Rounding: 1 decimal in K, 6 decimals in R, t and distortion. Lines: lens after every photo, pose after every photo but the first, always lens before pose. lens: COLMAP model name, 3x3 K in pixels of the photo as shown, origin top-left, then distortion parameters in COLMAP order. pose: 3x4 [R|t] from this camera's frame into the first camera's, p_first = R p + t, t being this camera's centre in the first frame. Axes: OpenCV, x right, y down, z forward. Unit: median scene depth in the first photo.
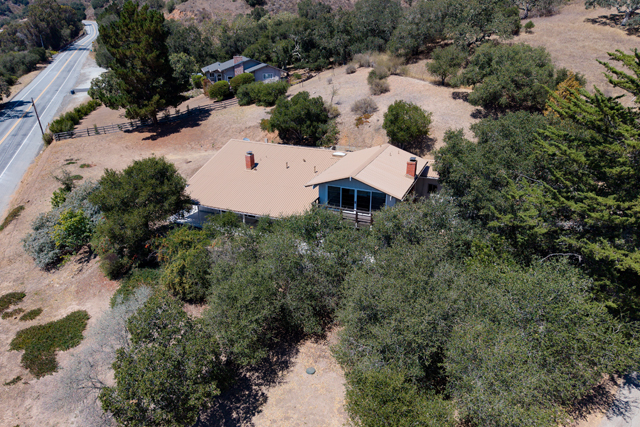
lens RADIAL K [[426.3, 0, 320.0], [0, 426.3, 213.5], [0, 0, 1]] dist [0.031150, -0.039858]
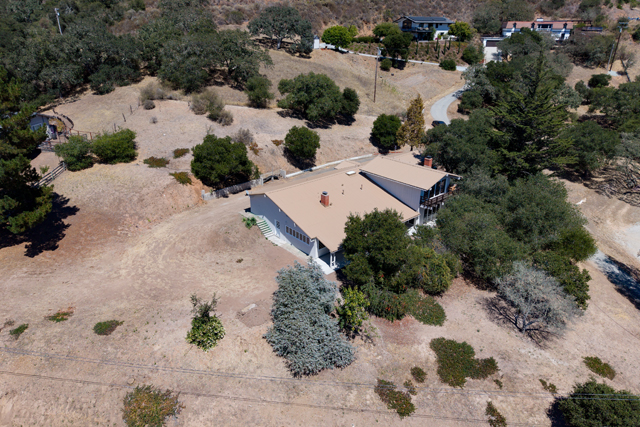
lens RADIAL K [[426.3, 0, 320.0], [0, 426.3, 213.5], [0, 0, 1]] dist [0.031150, -0.039858]
pose [[0.423204, -0.356611, 0.832903, -1.483654], [0.335216, 0.915679, 0.221726, -0.453070], [-0.841742, 0.185367, 0.507060, 0.552050]]
